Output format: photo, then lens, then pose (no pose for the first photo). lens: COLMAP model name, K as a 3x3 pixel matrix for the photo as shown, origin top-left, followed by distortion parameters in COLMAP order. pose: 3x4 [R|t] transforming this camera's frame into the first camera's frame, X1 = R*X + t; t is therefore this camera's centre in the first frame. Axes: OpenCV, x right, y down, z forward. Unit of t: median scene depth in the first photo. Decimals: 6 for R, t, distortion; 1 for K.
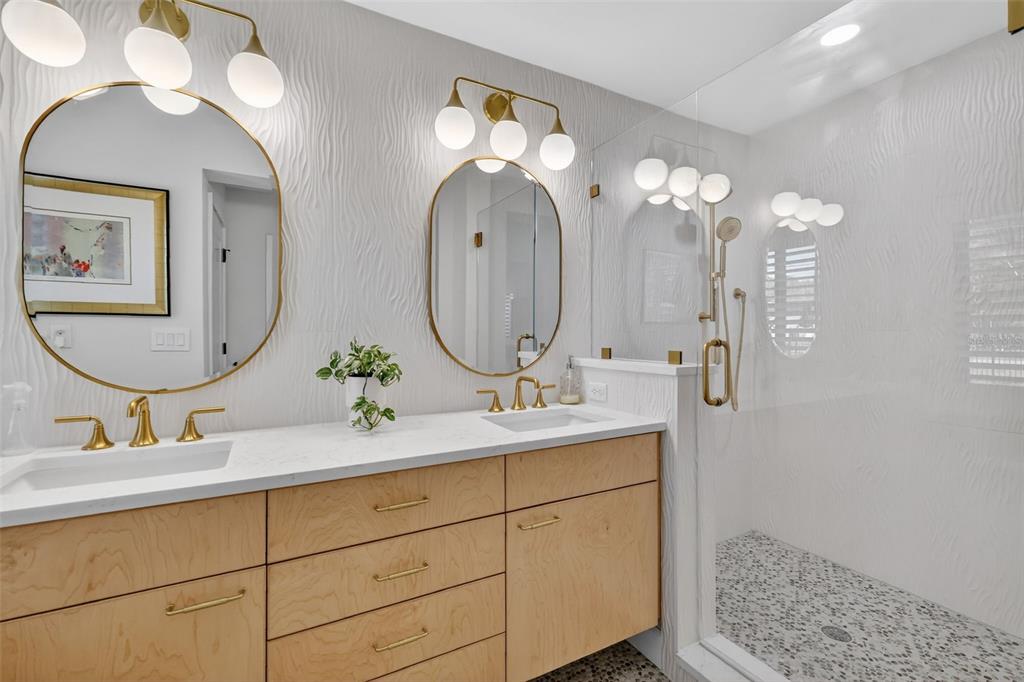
lens RADIAL K [[444.2, 0, 512.5], [0, 444.2, 336.4], [0, 0, 1]] dist [-0.006414, 0.000025]
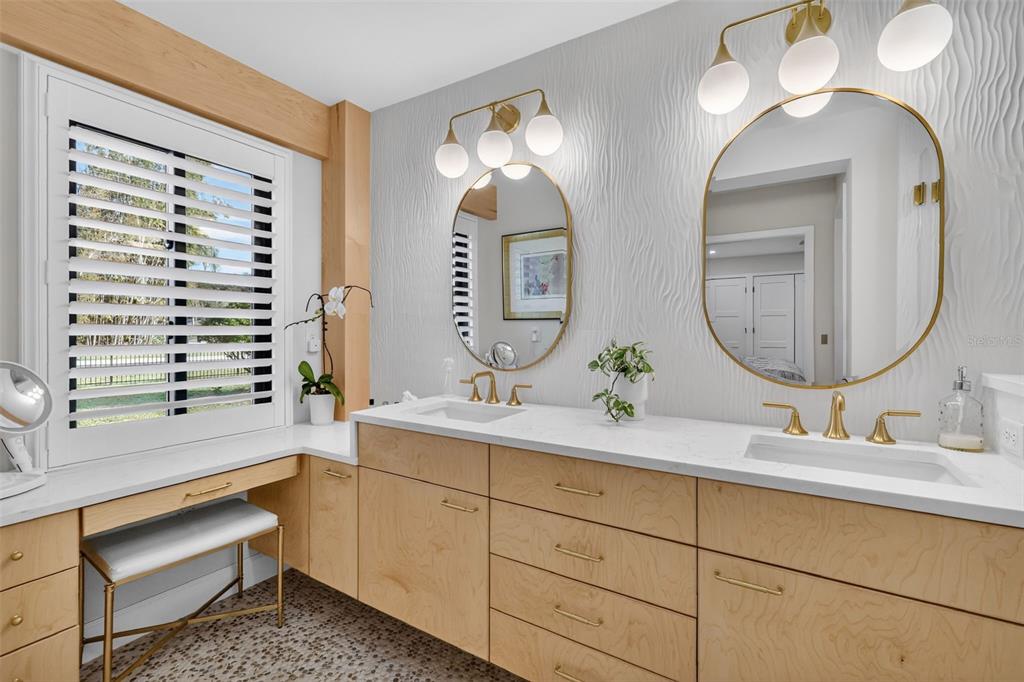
lens RADIAL K [[444.2, 0, 512.5], [0, 444.2, 336.4], [0, 0, 1]] dist [-0.006414, 0.000025]
pose [[0.495461, 0.010964, -0.868561, 0.459344], [-0.005353, 0.999940, 0.009569, -0.001639], [0.868614, -0.000092, 0.495490, 0.253240]]
